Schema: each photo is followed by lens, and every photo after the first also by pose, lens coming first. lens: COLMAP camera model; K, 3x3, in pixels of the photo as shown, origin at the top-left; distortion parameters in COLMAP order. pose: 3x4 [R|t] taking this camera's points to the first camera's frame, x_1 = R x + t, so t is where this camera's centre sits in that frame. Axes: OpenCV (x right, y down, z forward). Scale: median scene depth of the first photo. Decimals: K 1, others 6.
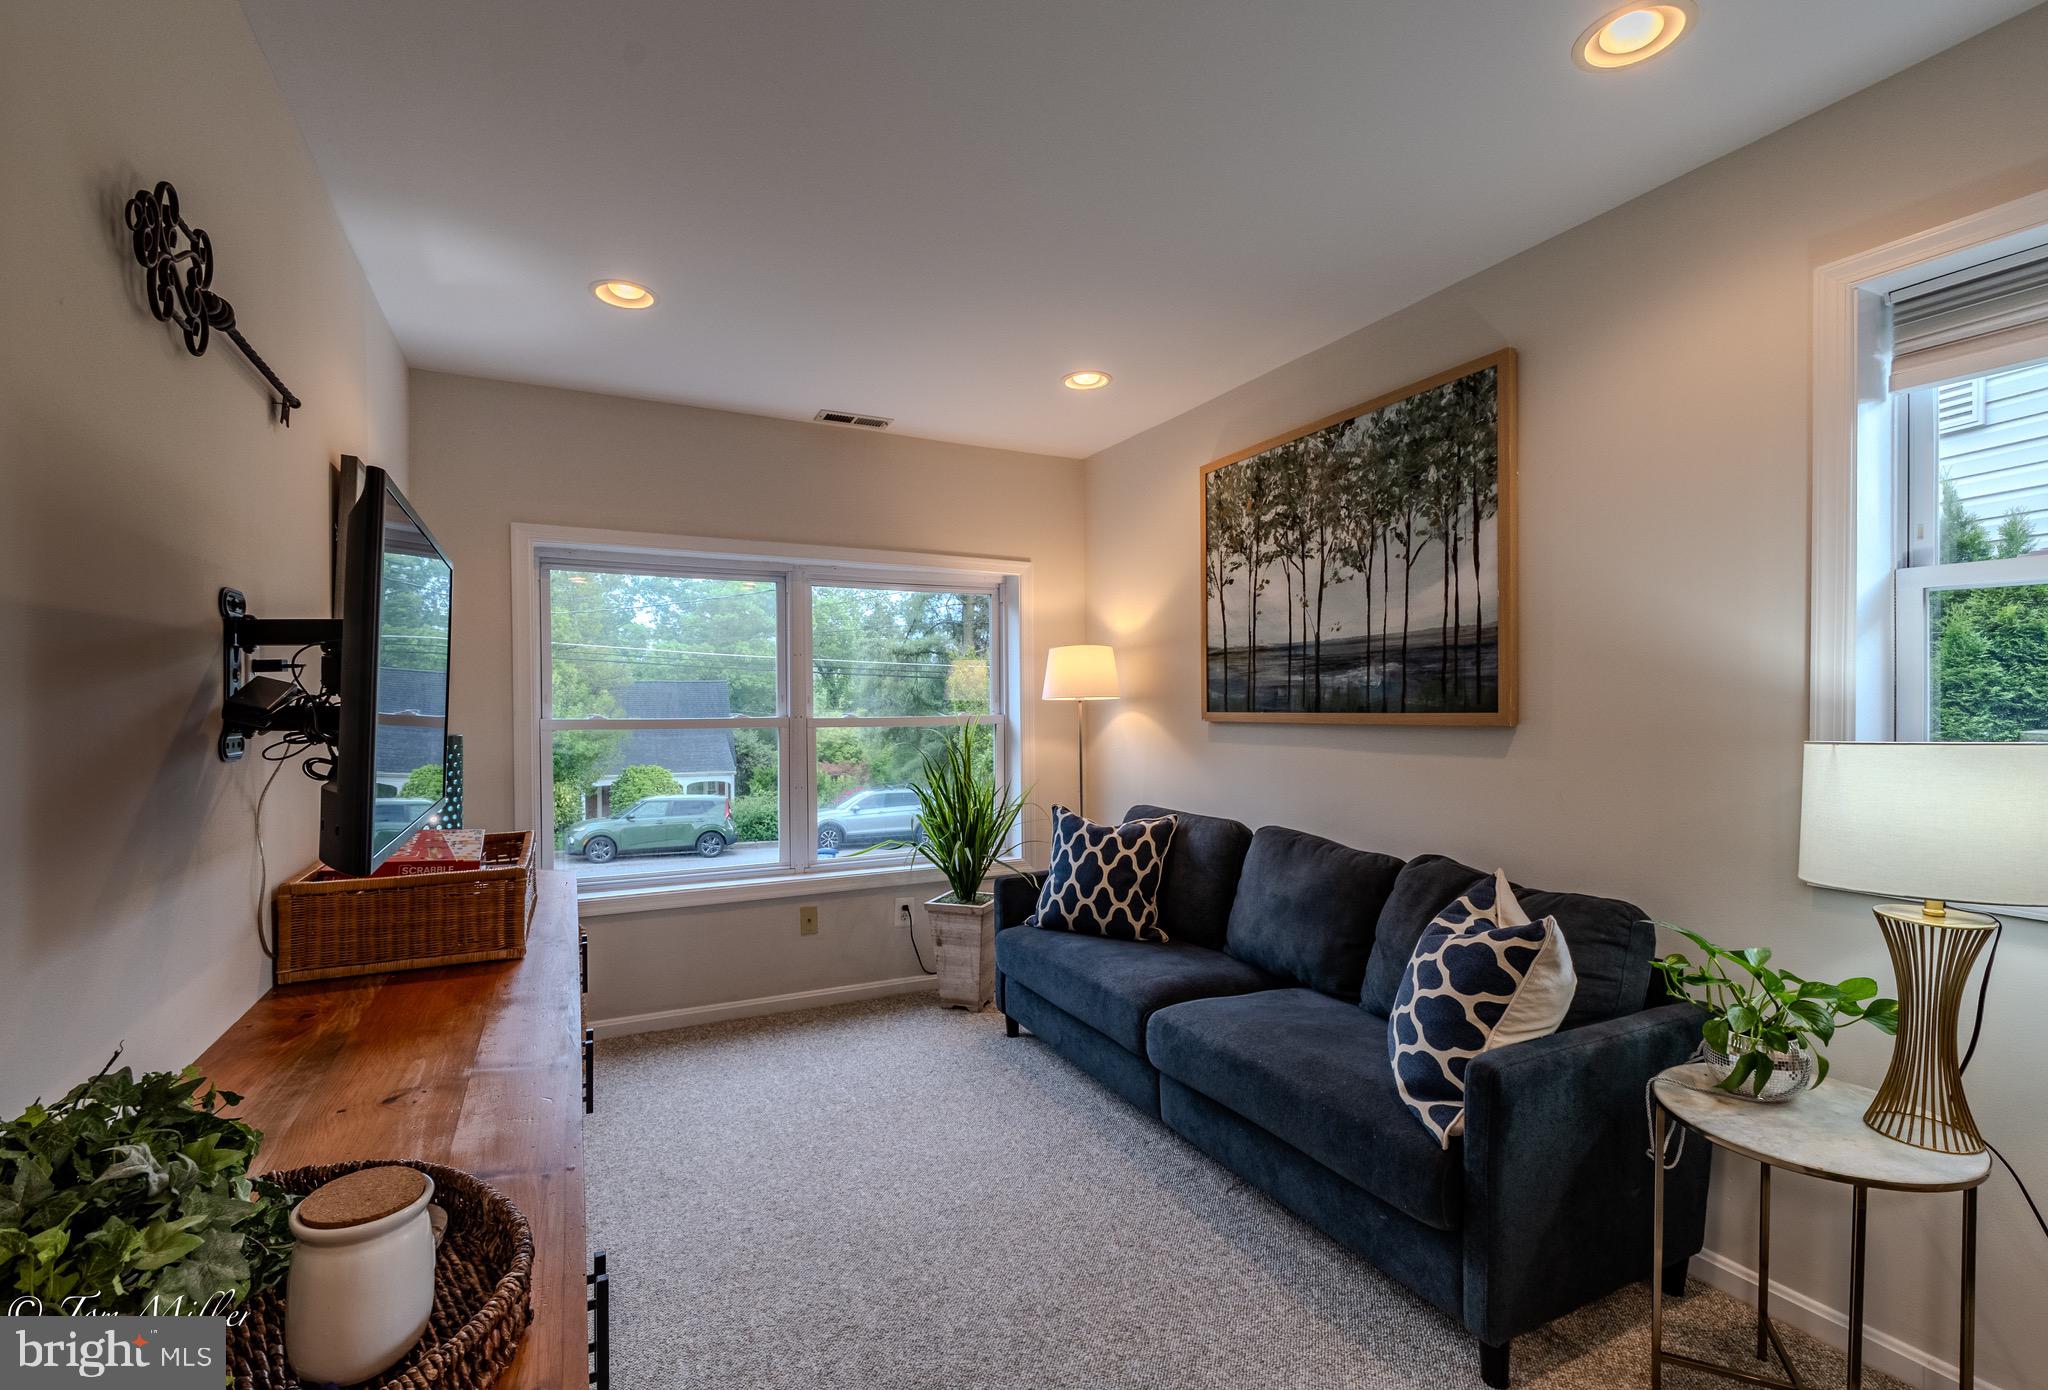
lens RADIAL K [[919.3, 0, 1024.6], [0, 919.3, 724.8], [0, 0, 1]] dist [0.001602, 0.000033]
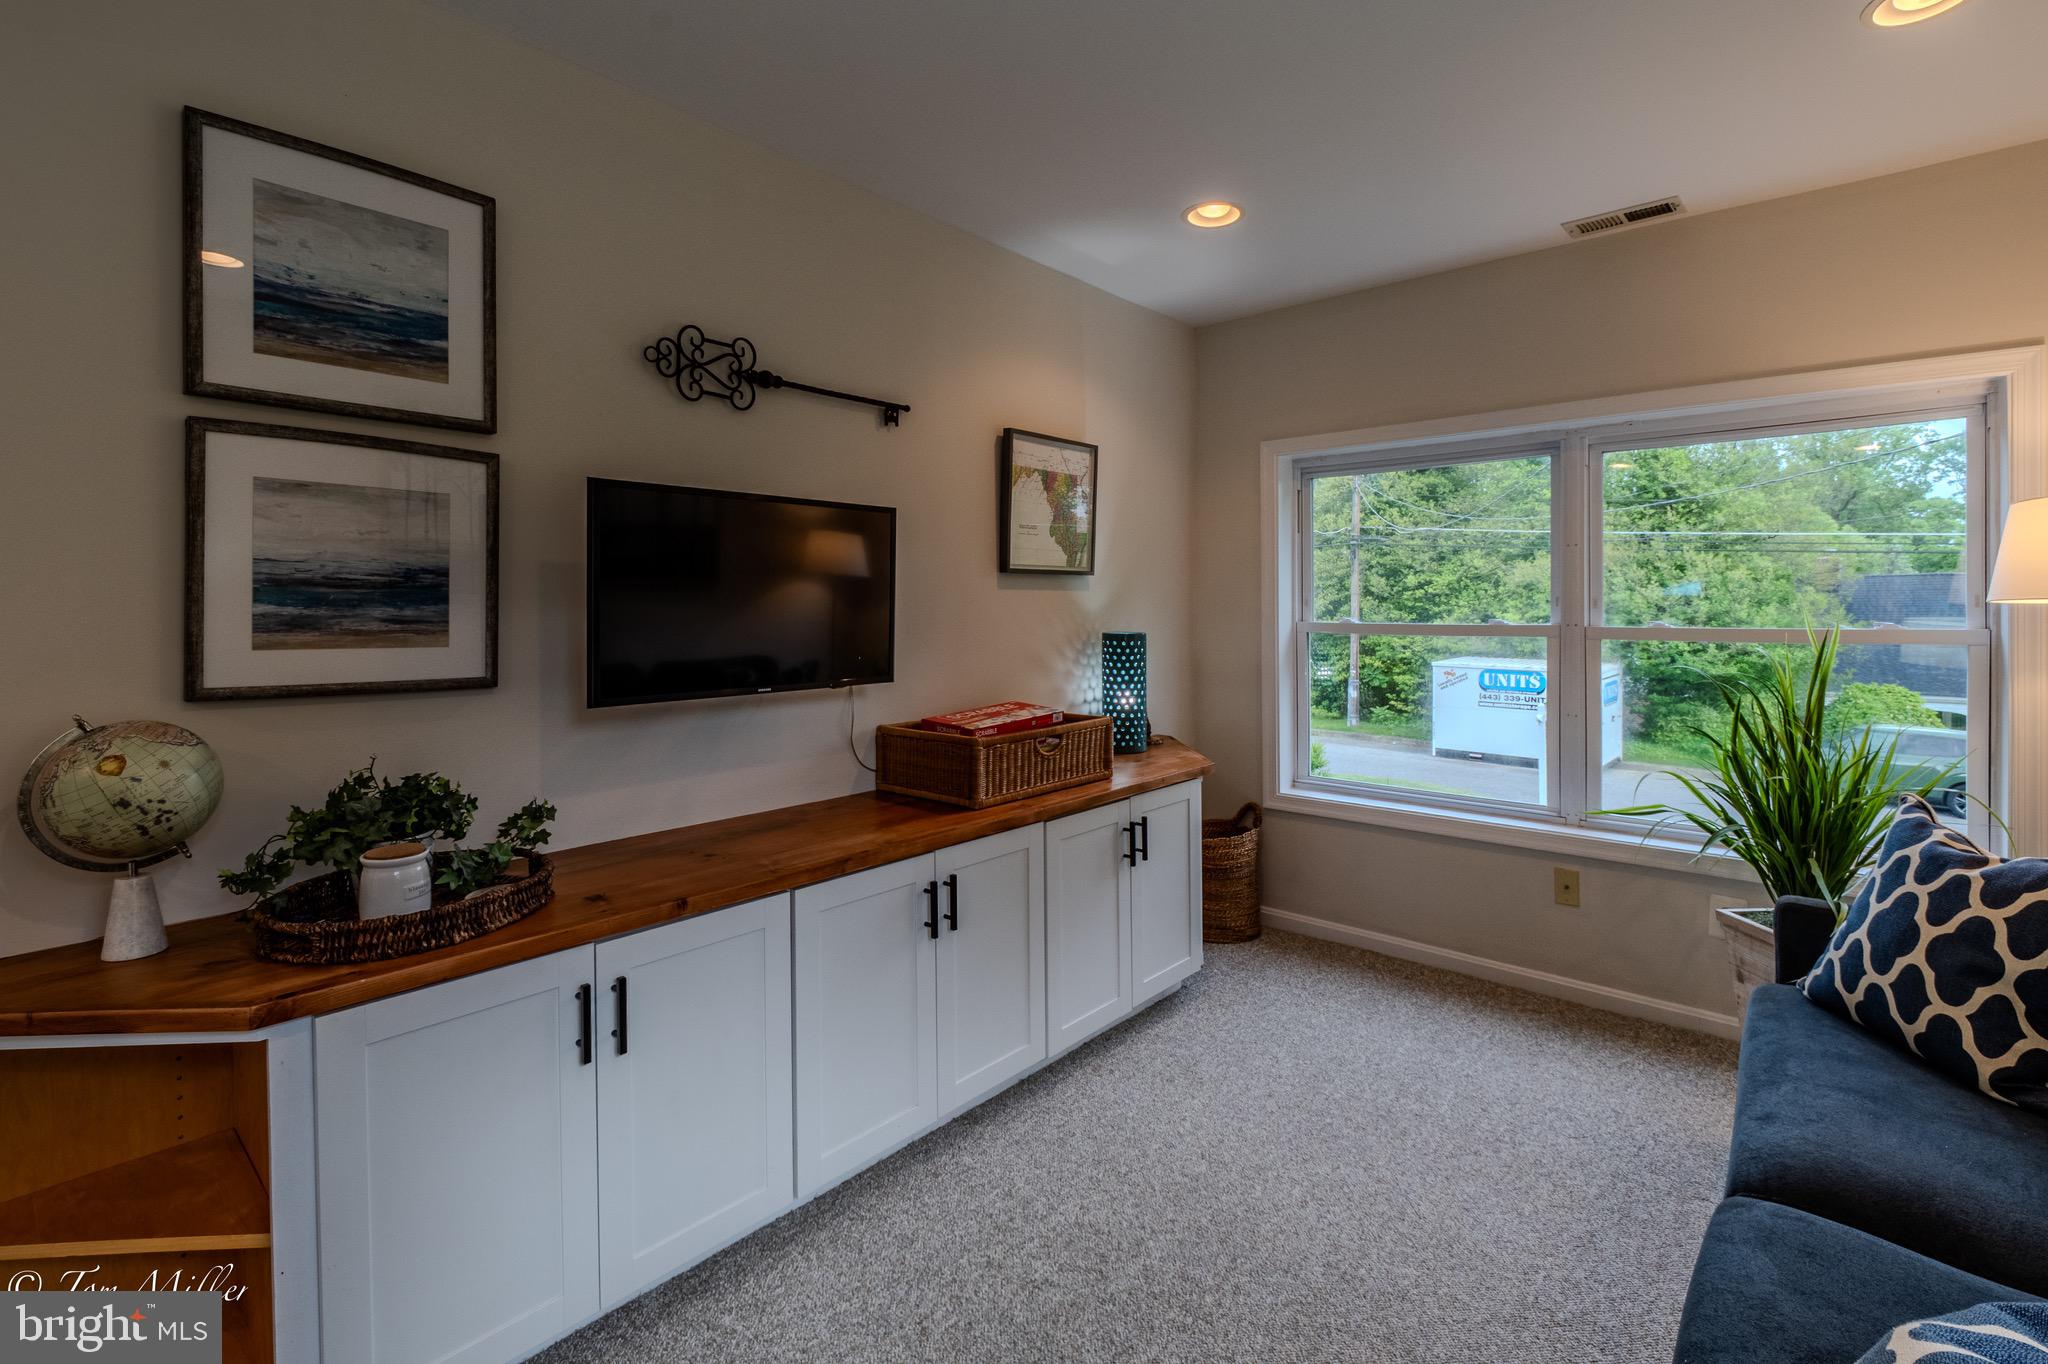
lens RADIAL K [[930.5, 0, 1020.8], [0, 930.5, 634.1], [0, 0, 1]] dist [0.011668, -0.010750]
pose [[0.373811, 0.031759, -0.926961, 0.377451], [-0.022546, 0.999429, 0.025150, -0.012344], [0.927231, 0.011497, 0.374314, 0.327854]]
